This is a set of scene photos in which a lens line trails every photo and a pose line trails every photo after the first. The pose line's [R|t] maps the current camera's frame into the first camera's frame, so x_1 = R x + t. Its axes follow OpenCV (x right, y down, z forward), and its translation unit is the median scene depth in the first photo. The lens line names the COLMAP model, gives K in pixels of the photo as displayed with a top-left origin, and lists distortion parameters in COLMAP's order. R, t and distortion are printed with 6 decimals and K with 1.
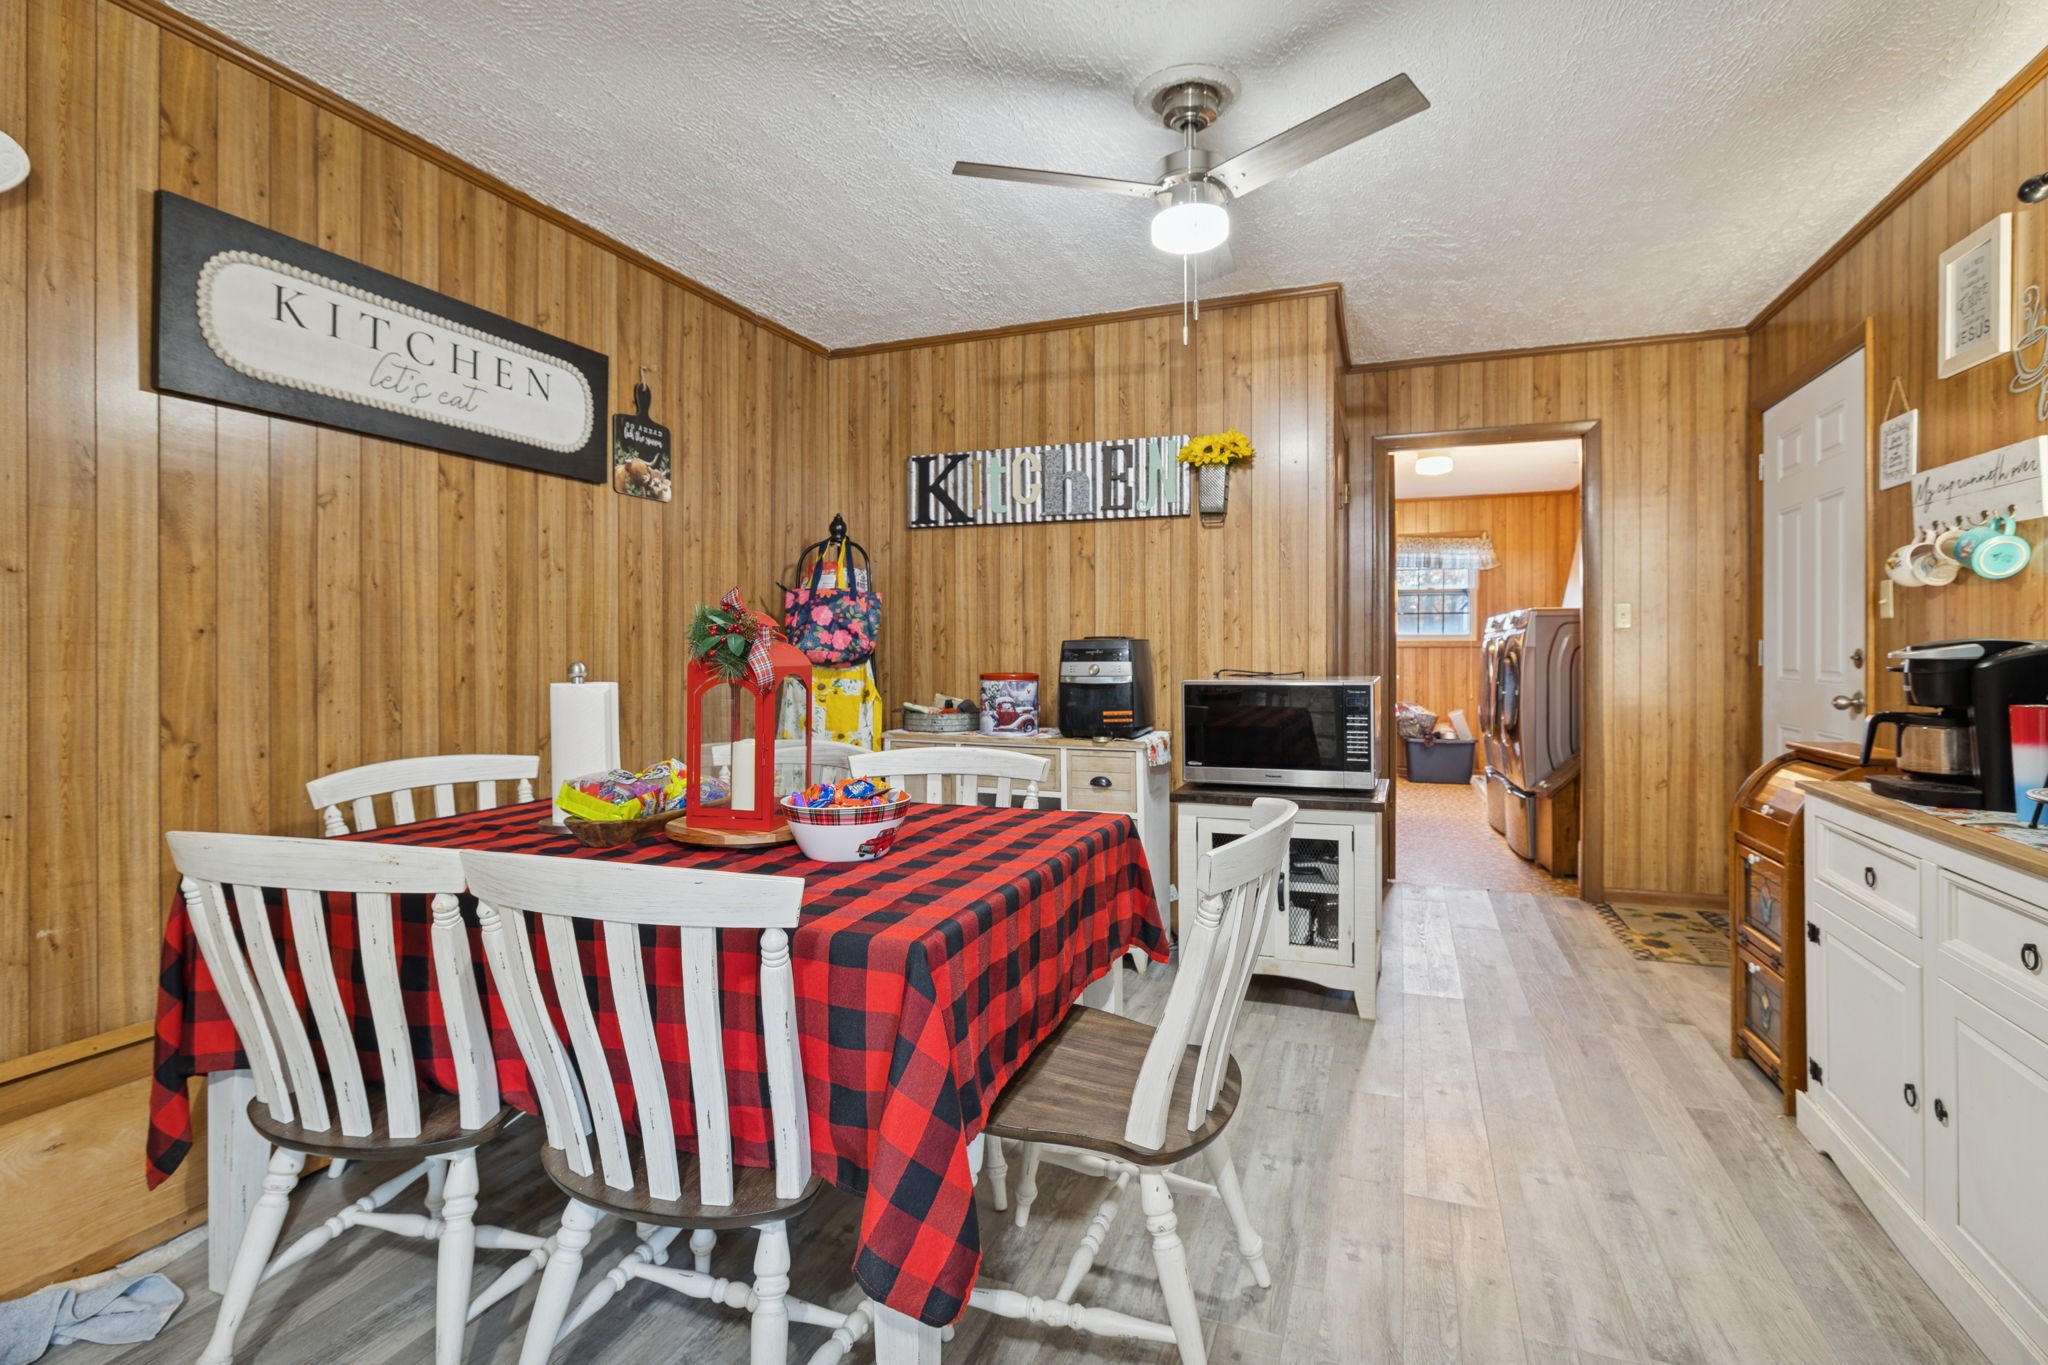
lens RADIAL K [[913.5, 0, 1029.4], [0, 913.5, 659.3], [0, 0, 1]] dist [-0.000336, 0.000005]
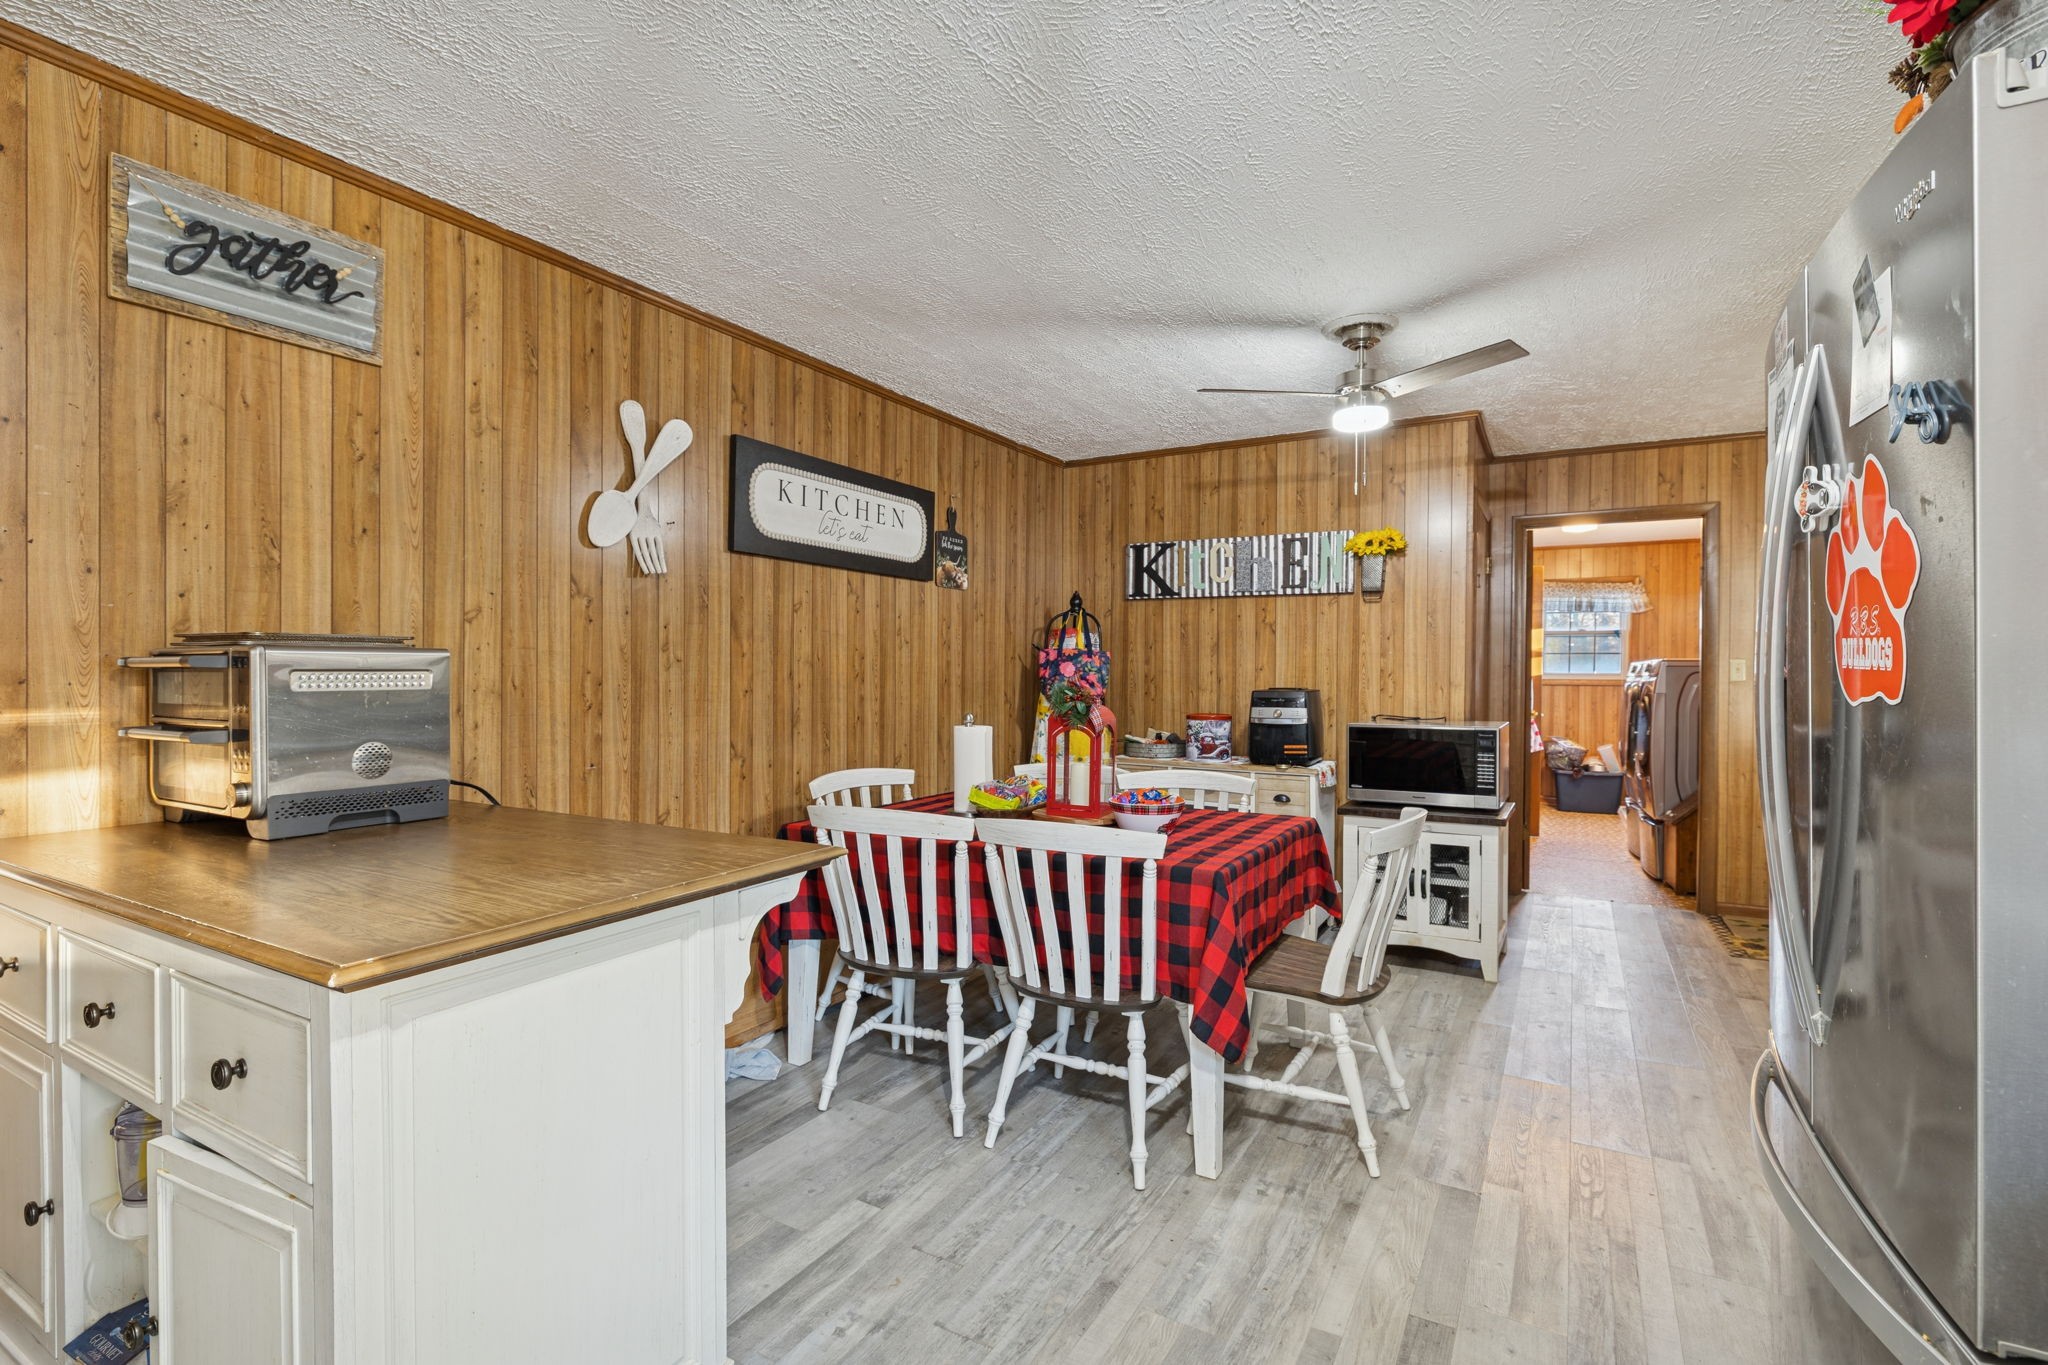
lens RADIAL K [[940.4, 0, 1024.0], [0, 940.4, 682.5], [0, 0, 1]] dist [0.004605, 0.000286]
pose [[0.988989, 0.009490, -0.147682, -0.086816], [-0.008578, 0.999940, 0.006808, -0.037828], [0.147738, -0.005466, 0.989011, -0.380575]]
